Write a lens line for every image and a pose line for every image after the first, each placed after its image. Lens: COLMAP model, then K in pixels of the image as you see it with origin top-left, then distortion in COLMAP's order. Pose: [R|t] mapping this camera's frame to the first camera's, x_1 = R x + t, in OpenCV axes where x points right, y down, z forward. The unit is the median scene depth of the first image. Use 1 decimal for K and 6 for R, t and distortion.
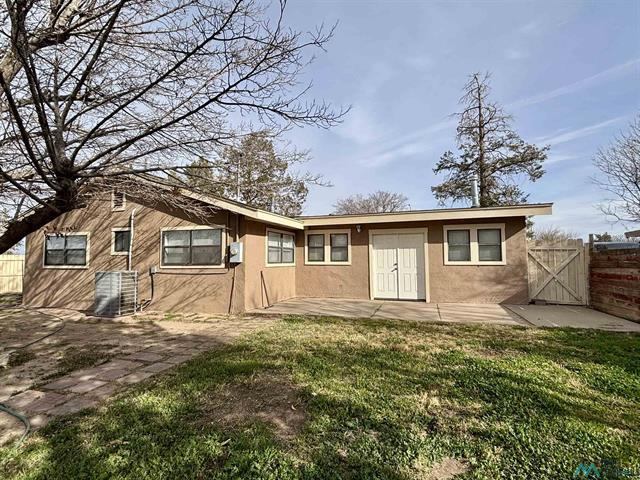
lens RADIAL K [[320.9, 0, 319.3], [0, 320.9, 241.0], [0, 0, 1]] dist [0.006268, -0.005842]
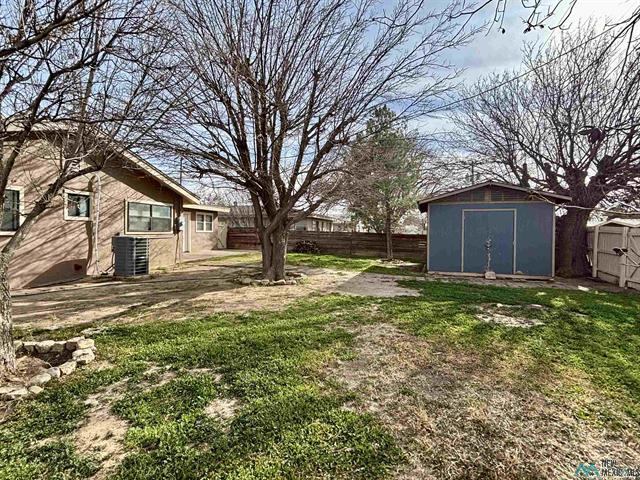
lens RADIAL K [[320.9, 0, 320.1], [0, 320.9, 239.5], [0, 0, 1]] dist [0.006268, -0.005842]
pose [[-0.031750, -0.018051, 0.999333, -1.591522], [-0.071789, 0.997296, 0.015734, 0.035598], [-0.996914, -0.071241, -0.032960, 0.329408]]
